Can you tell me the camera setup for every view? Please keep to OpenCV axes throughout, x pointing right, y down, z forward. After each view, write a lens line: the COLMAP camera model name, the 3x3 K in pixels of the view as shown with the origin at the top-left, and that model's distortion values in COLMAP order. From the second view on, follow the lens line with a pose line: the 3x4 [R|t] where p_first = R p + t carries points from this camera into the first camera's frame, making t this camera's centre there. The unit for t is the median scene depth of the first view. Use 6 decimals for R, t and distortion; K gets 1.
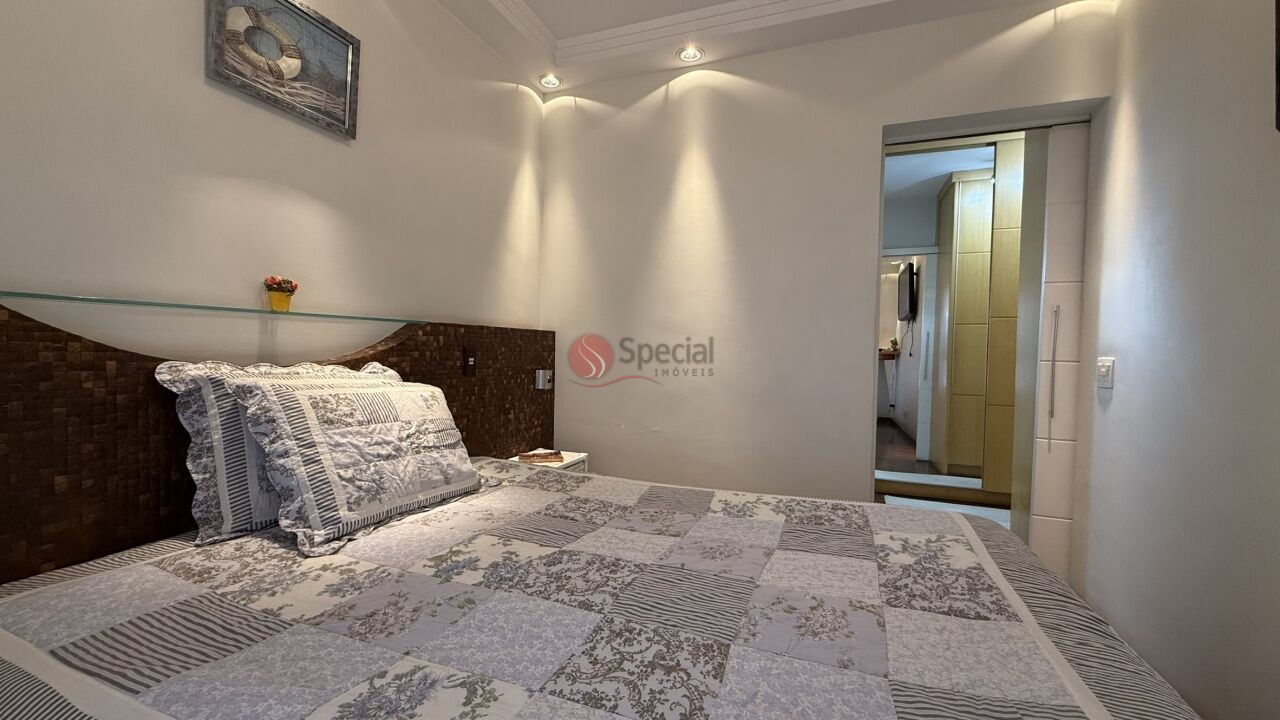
lens RADIAL K [[512.0, 0, 638.5], [0, 512.0, 358.1], [0, 0, 1]] dist [0.000942, 0.000035]
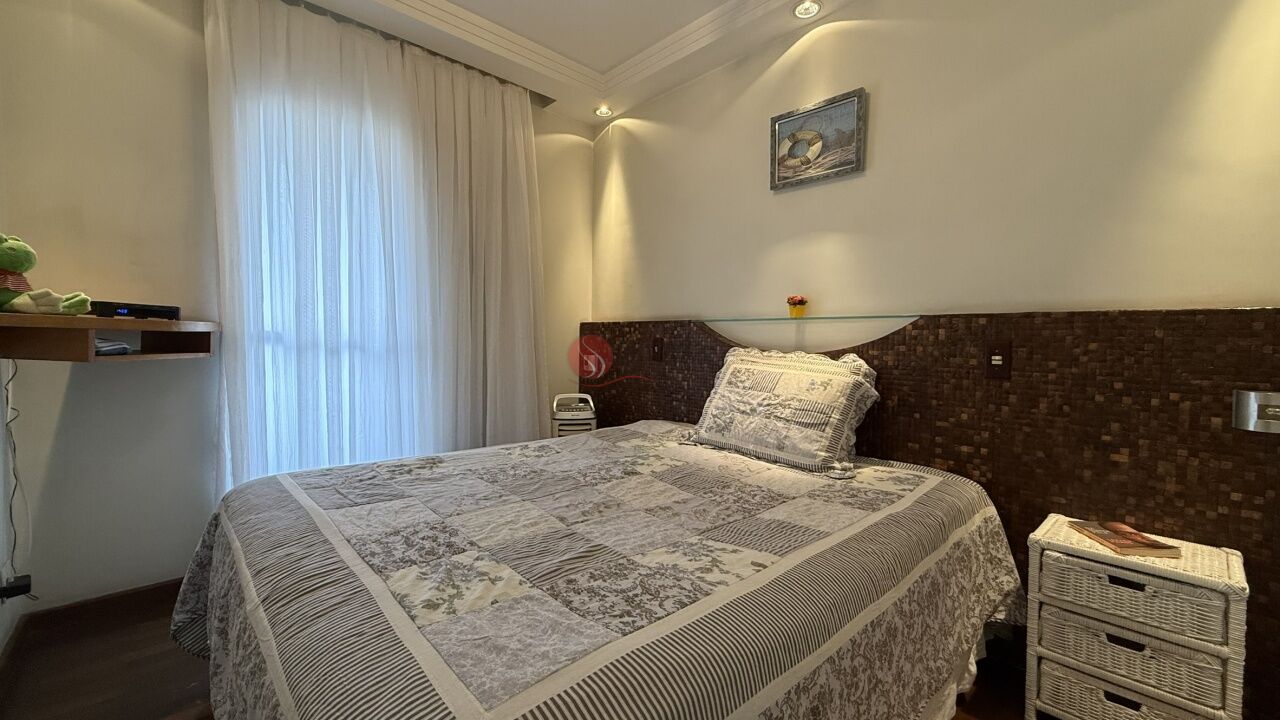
lens RADIAL K [[512.0, 0, 636.8], [0, 512.0, 359.2], [0, 0, 1]] dist [0.000942, 0.000035]
pose [[-0.435334, 0.010002, -0.900214, 0.850052], [-0.042766, 0.998580, 0.031776, 0.004186], [0.899253, 0.052331, -0.434288, 1.176882]]
